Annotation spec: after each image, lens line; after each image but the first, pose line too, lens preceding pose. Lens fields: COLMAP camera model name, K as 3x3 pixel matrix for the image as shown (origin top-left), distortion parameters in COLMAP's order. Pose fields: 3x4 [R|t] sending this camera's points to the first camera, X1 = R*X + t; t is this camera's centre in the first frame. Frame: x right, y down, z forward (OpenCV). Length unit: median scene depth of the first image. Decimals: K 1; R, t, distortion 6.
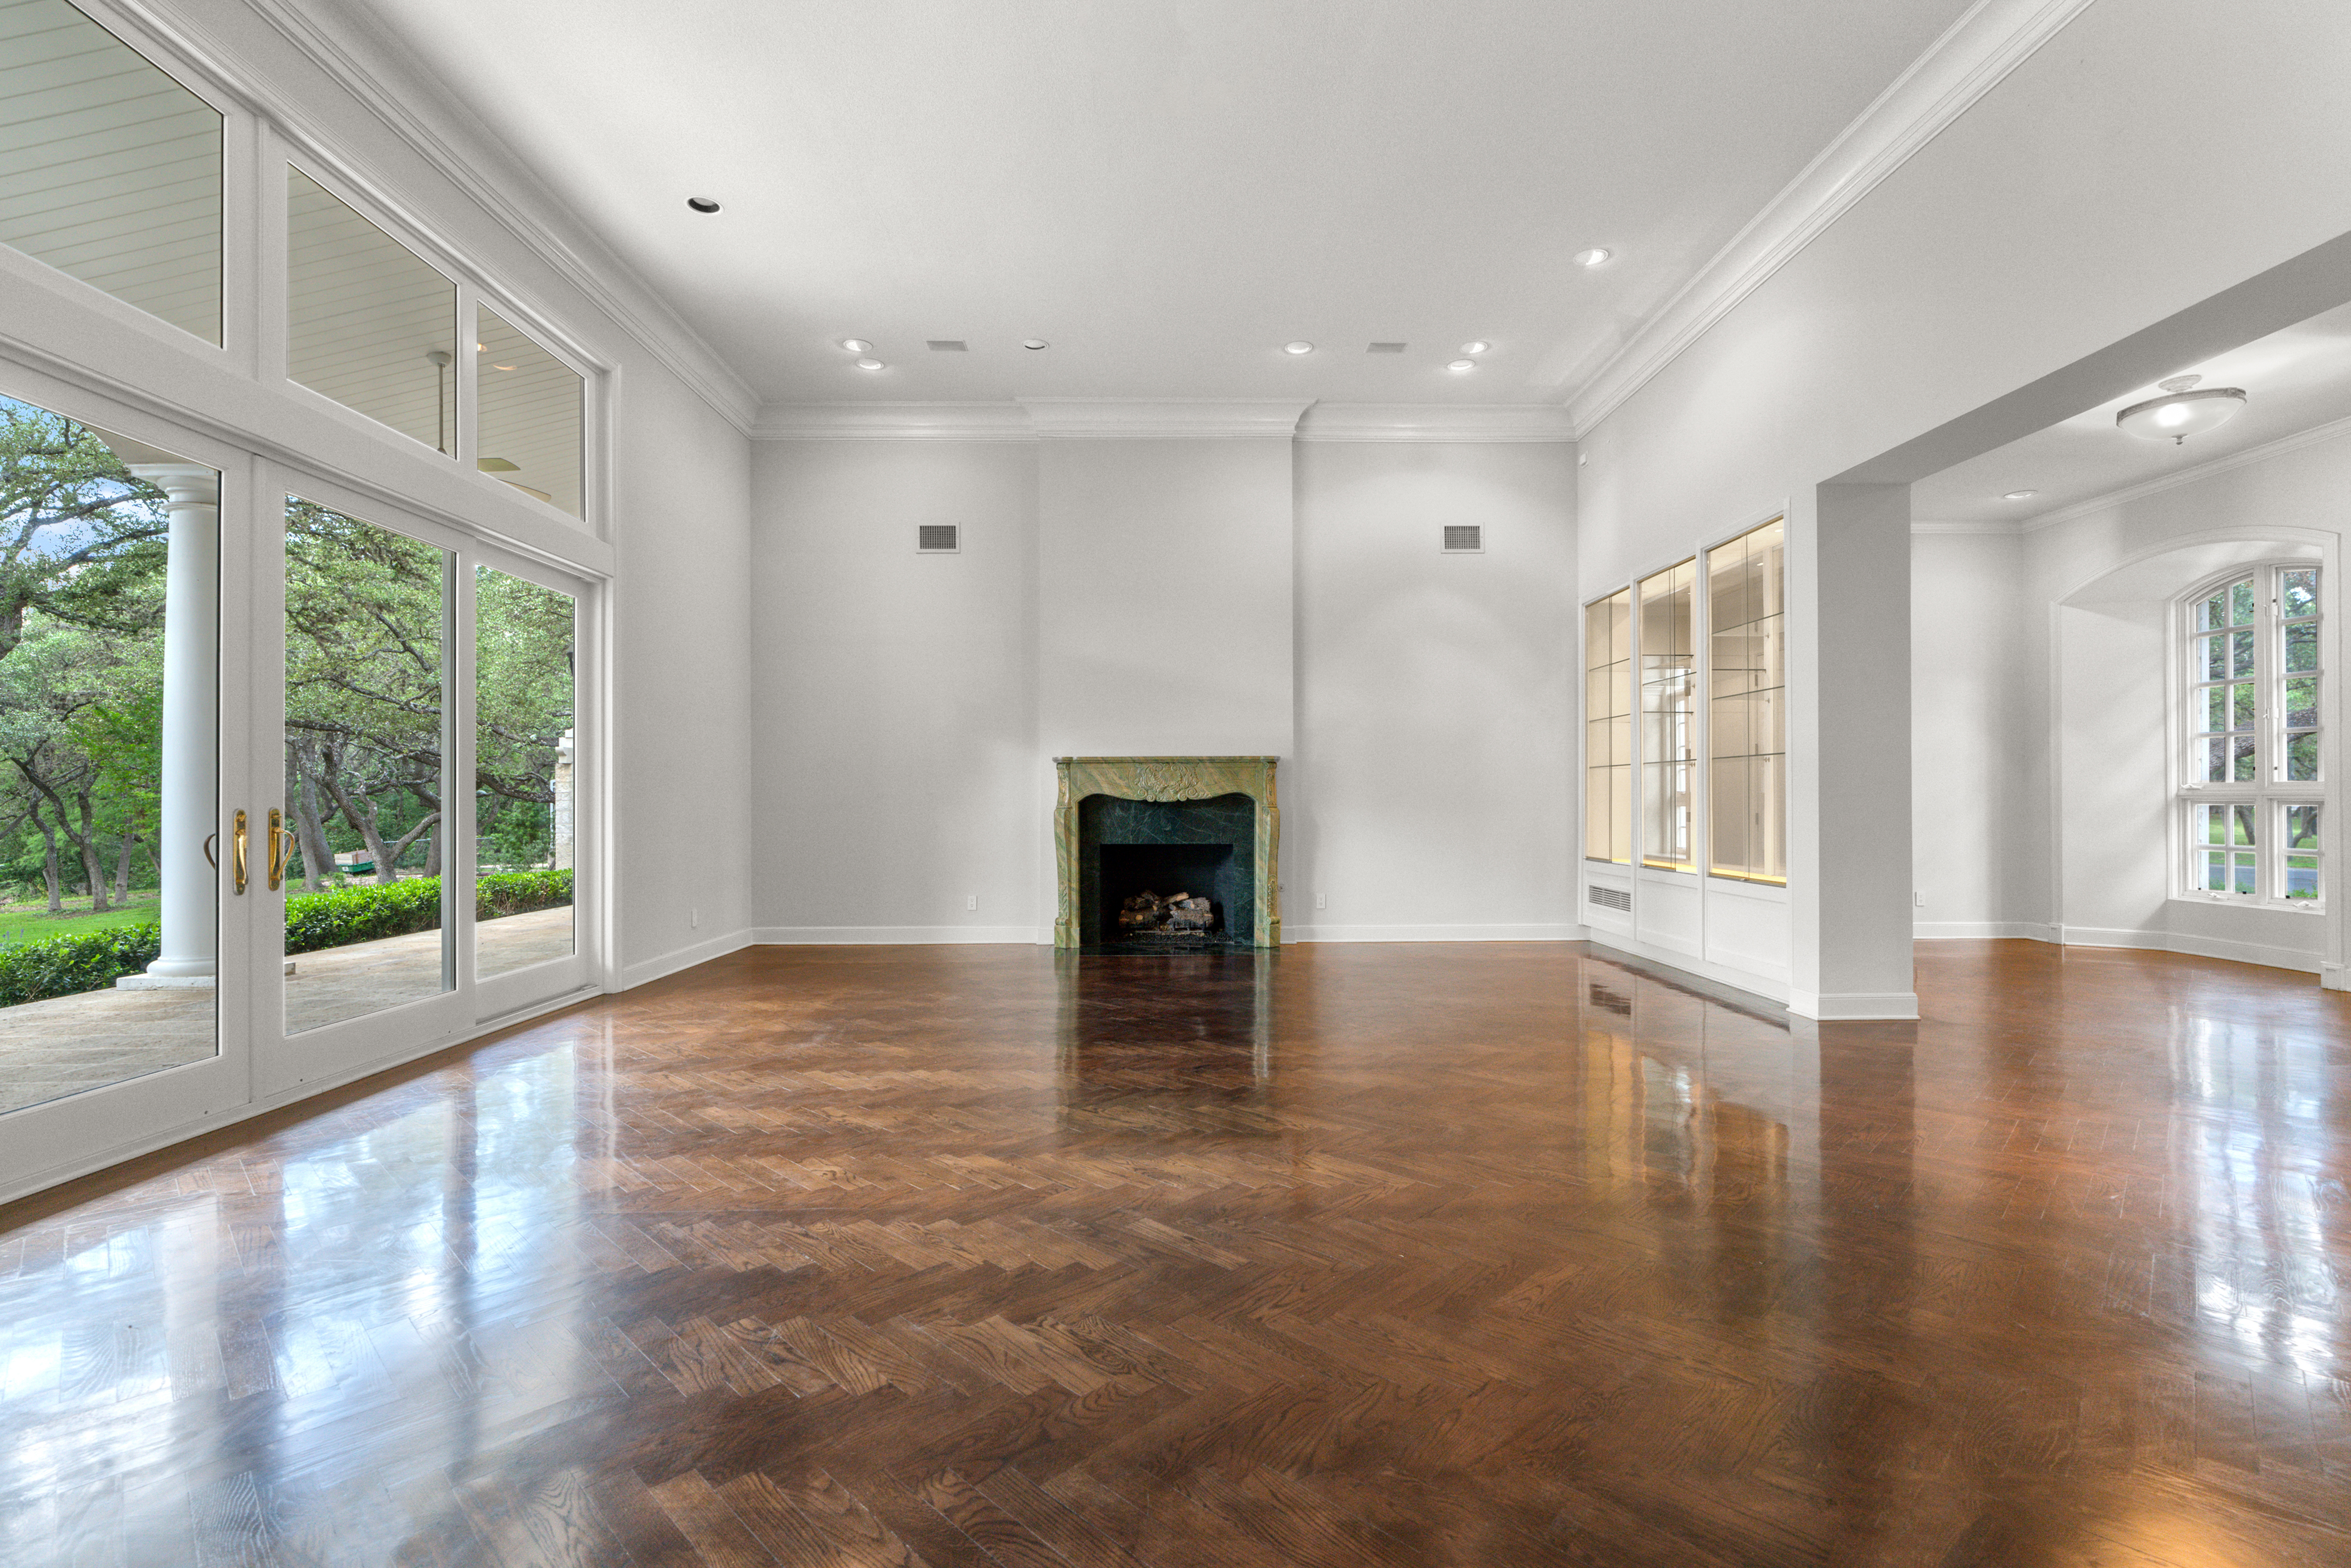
lens RADIAL K [[1066.5, 0, 1174.8], [0, 1066.5, 792.6], [0, 0, 1]] dist [-0.011120, 0.006659]
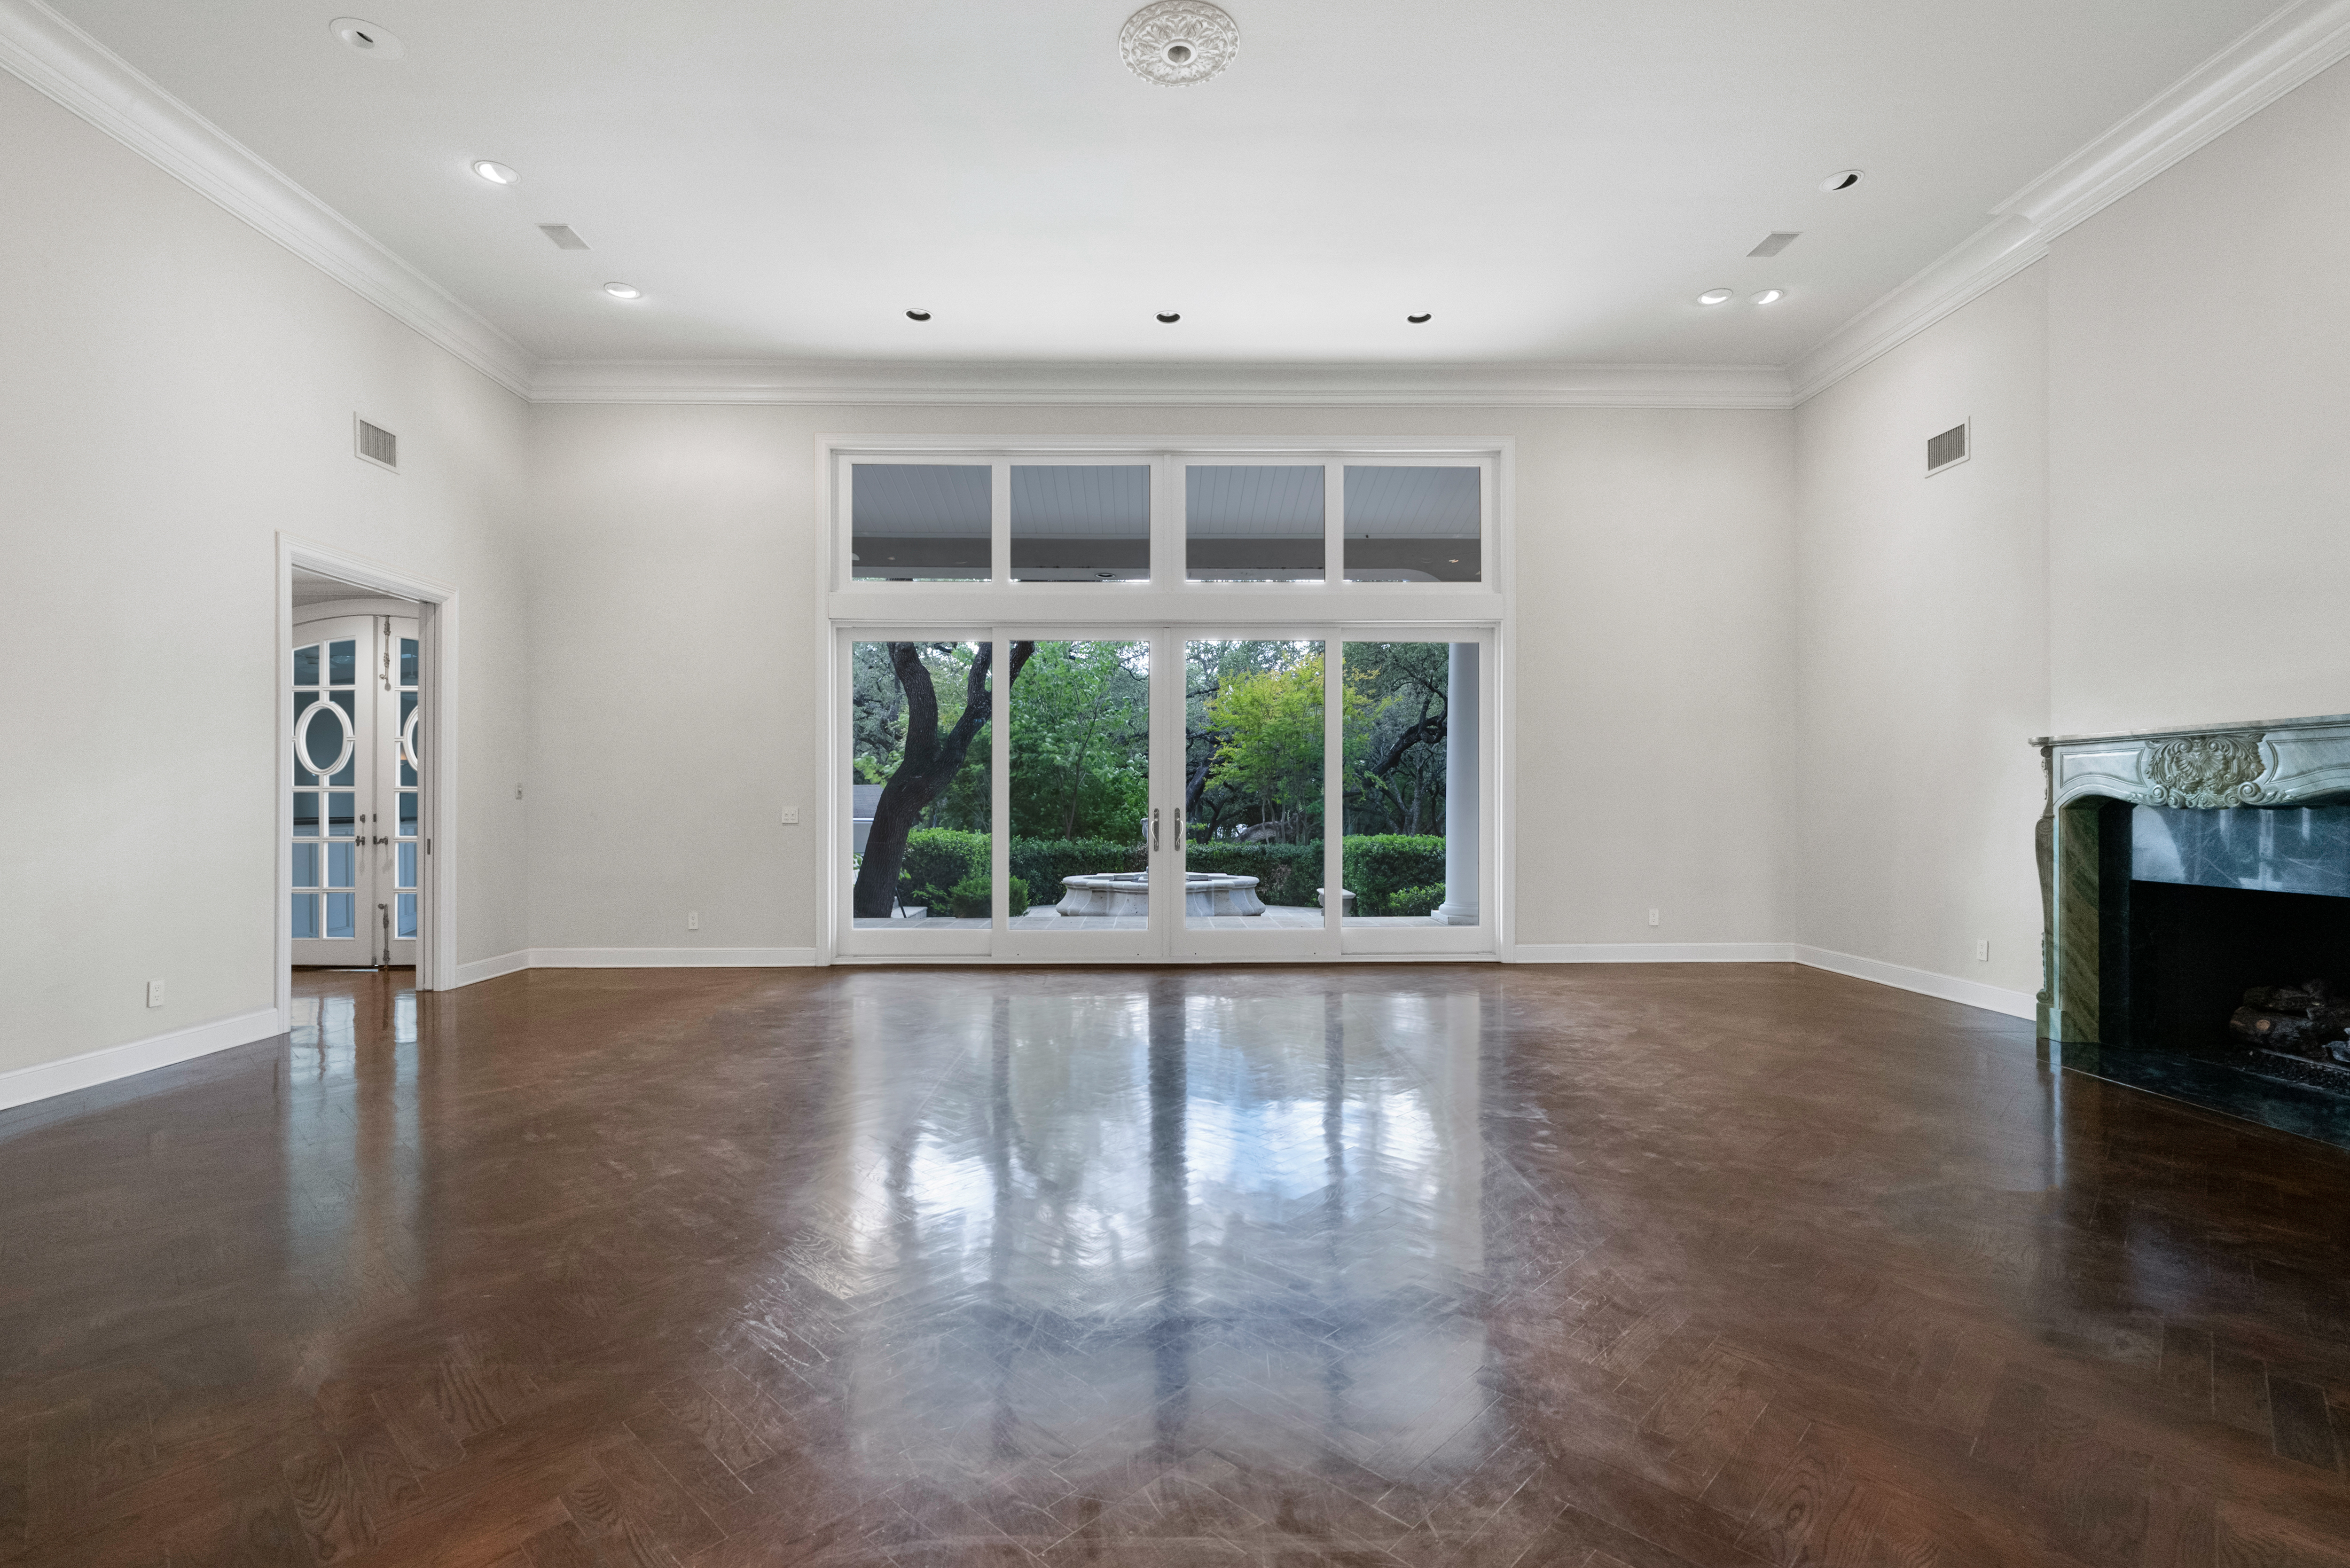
lens RADIAL K [[1066.1, 0, 1175.4], [0, 1066.1, 796.6], [0, 0, 1]] dist [-0.011120, 0.006659]
pose [[0.001781, -0.000680, -0.999998, 0.528343], [0.004419, 0.999990, -0.000672, -0.000061], [0.999989, -0.004418, 0.001784, 0.480110]]
